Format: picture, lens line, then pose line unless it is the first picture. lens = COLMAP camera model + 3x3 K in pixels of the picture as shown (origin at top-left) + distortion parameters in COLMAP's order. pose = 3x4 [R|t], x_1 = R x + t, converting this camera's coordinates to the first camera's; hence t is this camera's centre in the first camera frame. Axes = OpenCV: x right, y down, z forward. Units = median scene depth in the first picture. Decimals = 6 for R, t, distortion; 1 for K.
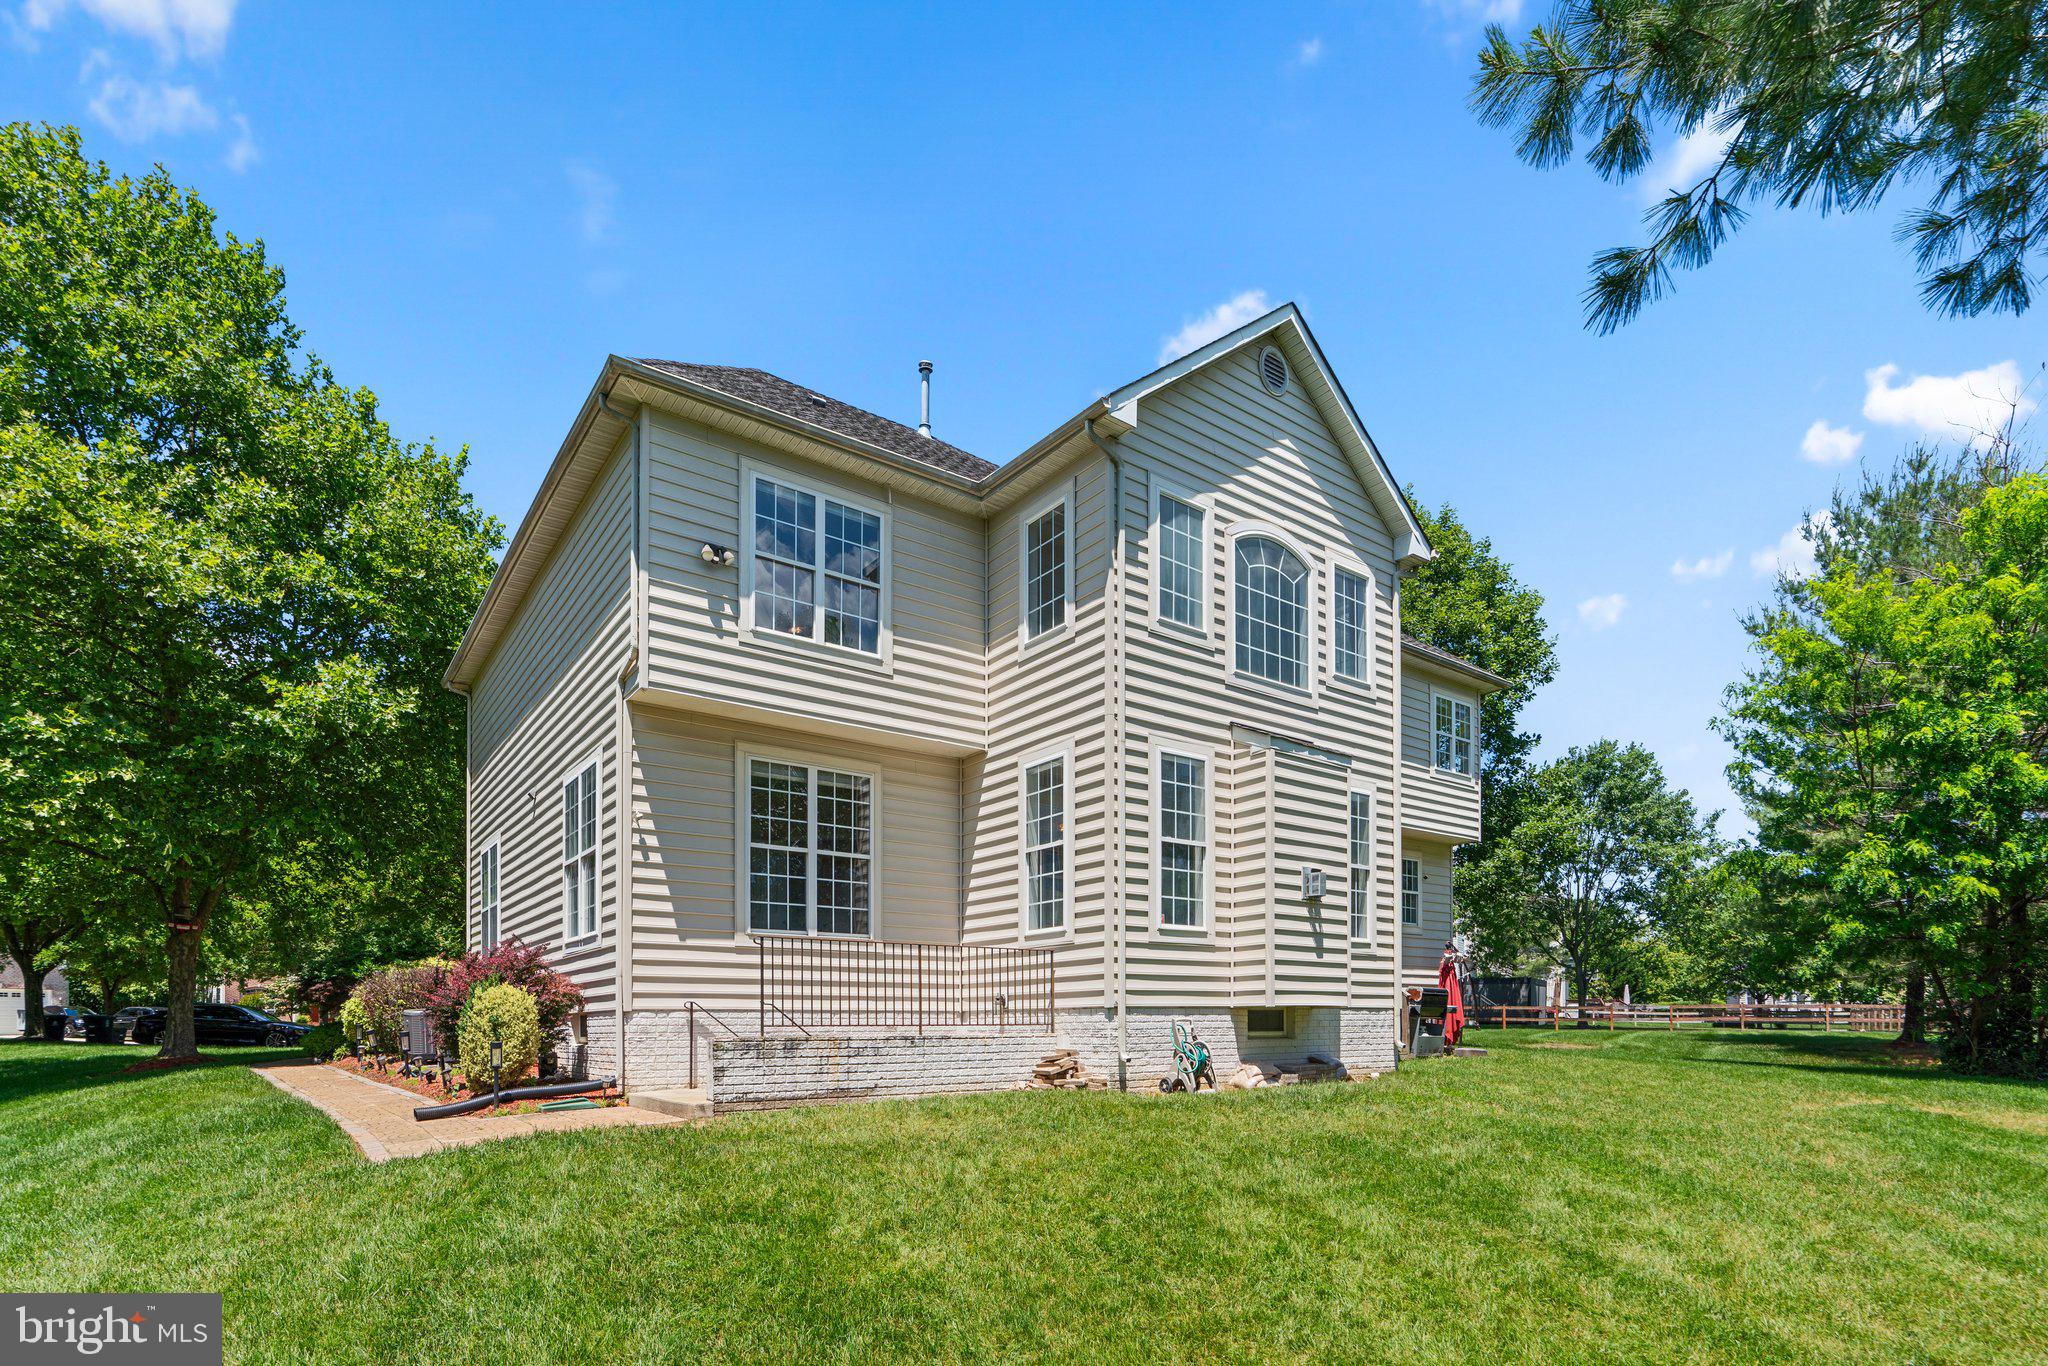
lens RADIAL K [[876.6, 0, 1022.8], [0, 876.6, 720.8], [0, 0, 1]] dist [0.029322, 0.000020]
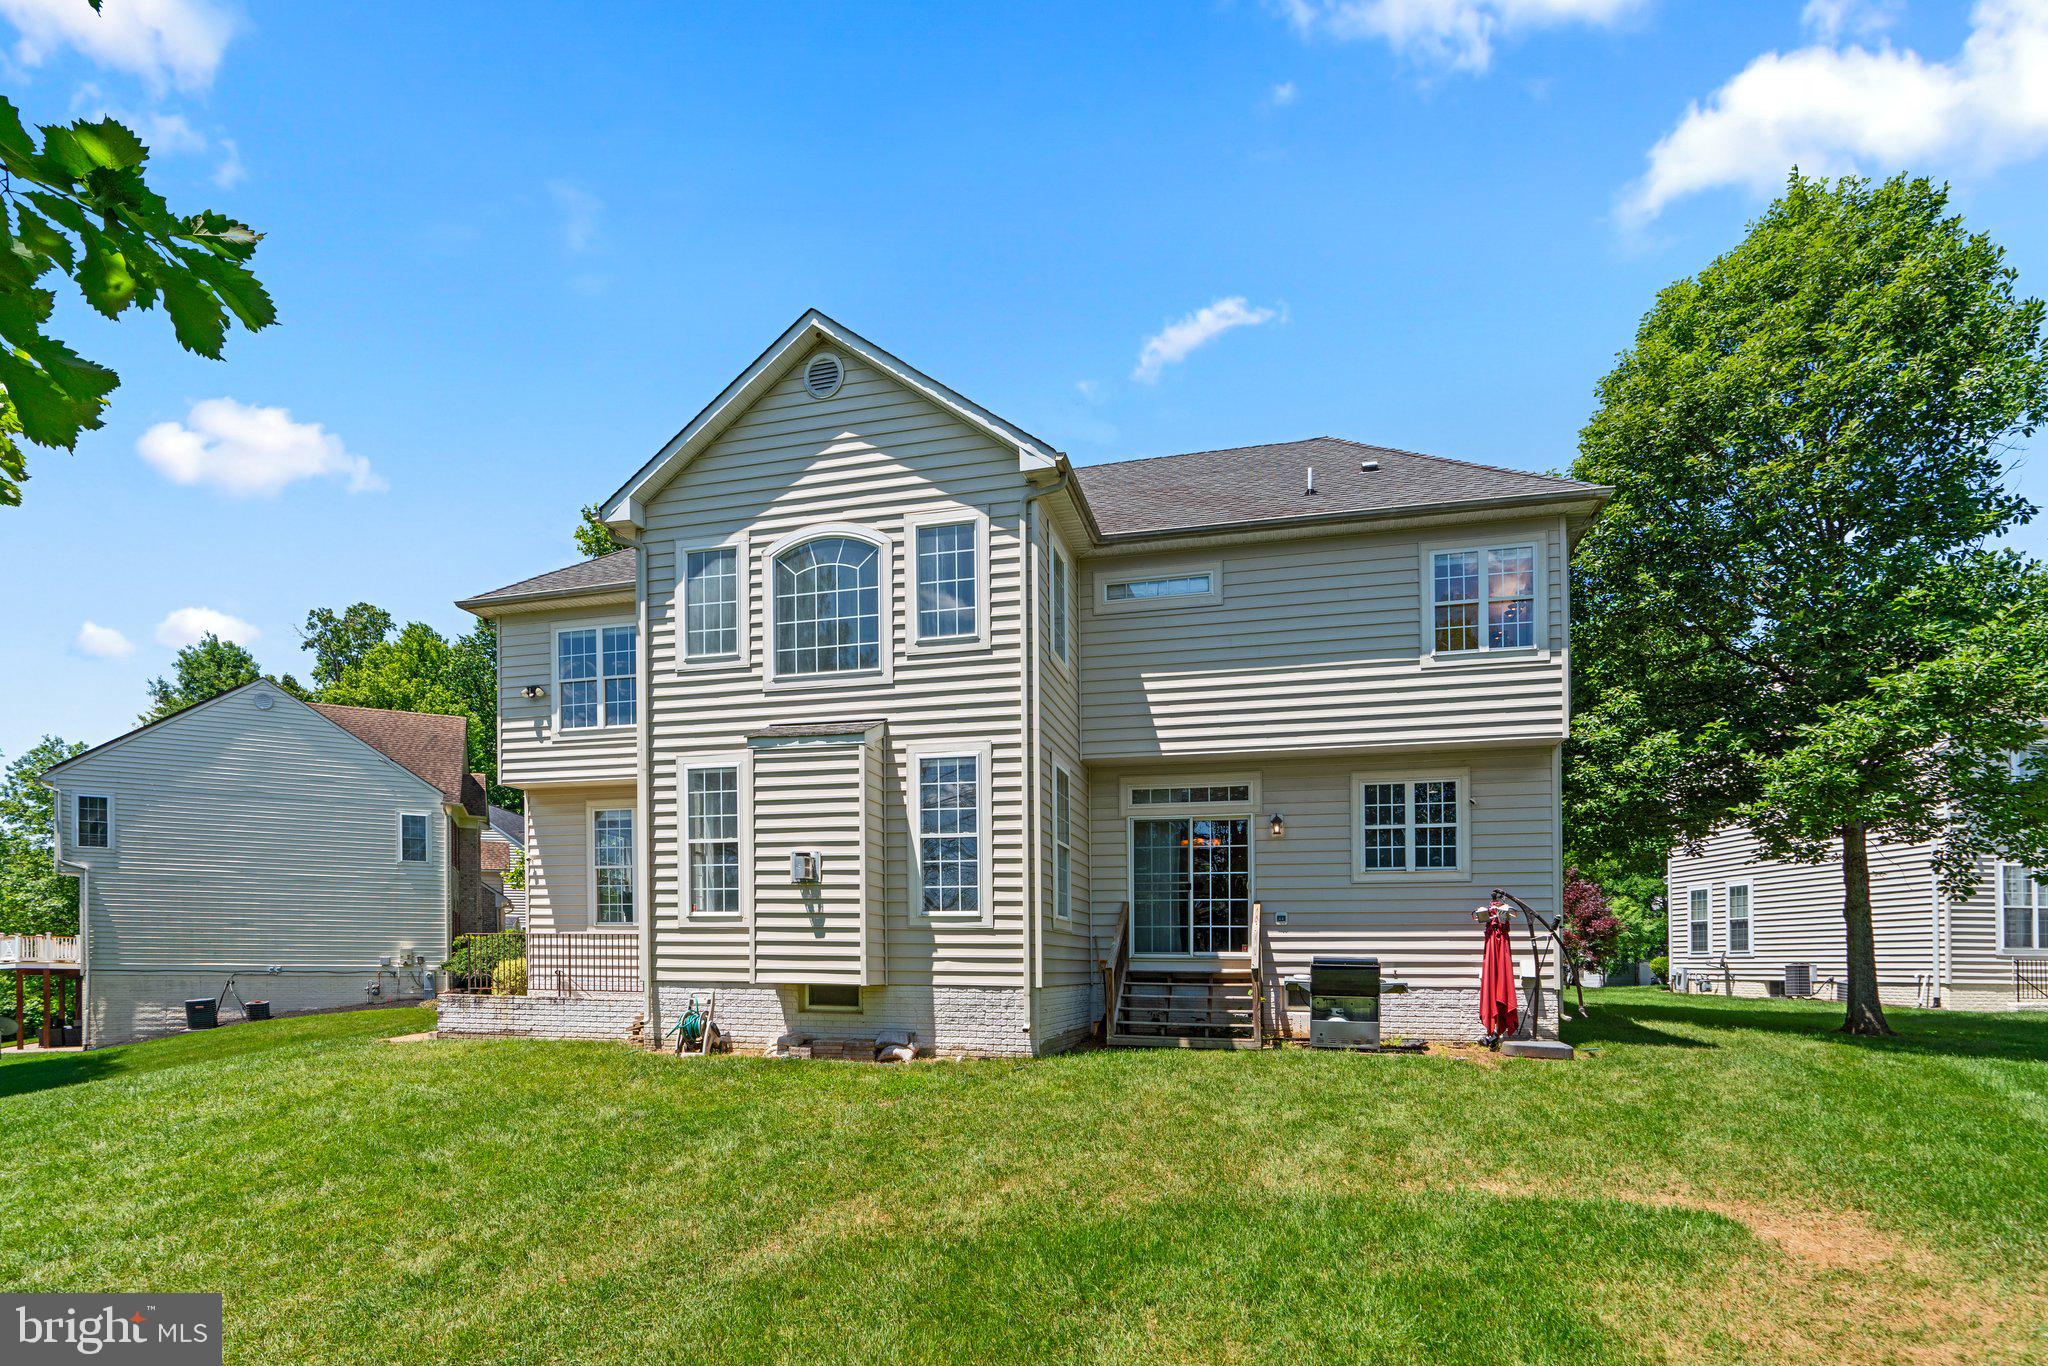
lens RADIAL K [[913.1, 0, 1029.2], [0, 913.1, 682.9], [0, 0, 1]] dist [-0.000463, 0.000088]
pose [[0.662485, -0.213871, -0.717894, 1.314655], [0.205444, 0.973502, -0.100434, 0.134389], [0.720351, -0.080951, 0.688869, 0.456174]]
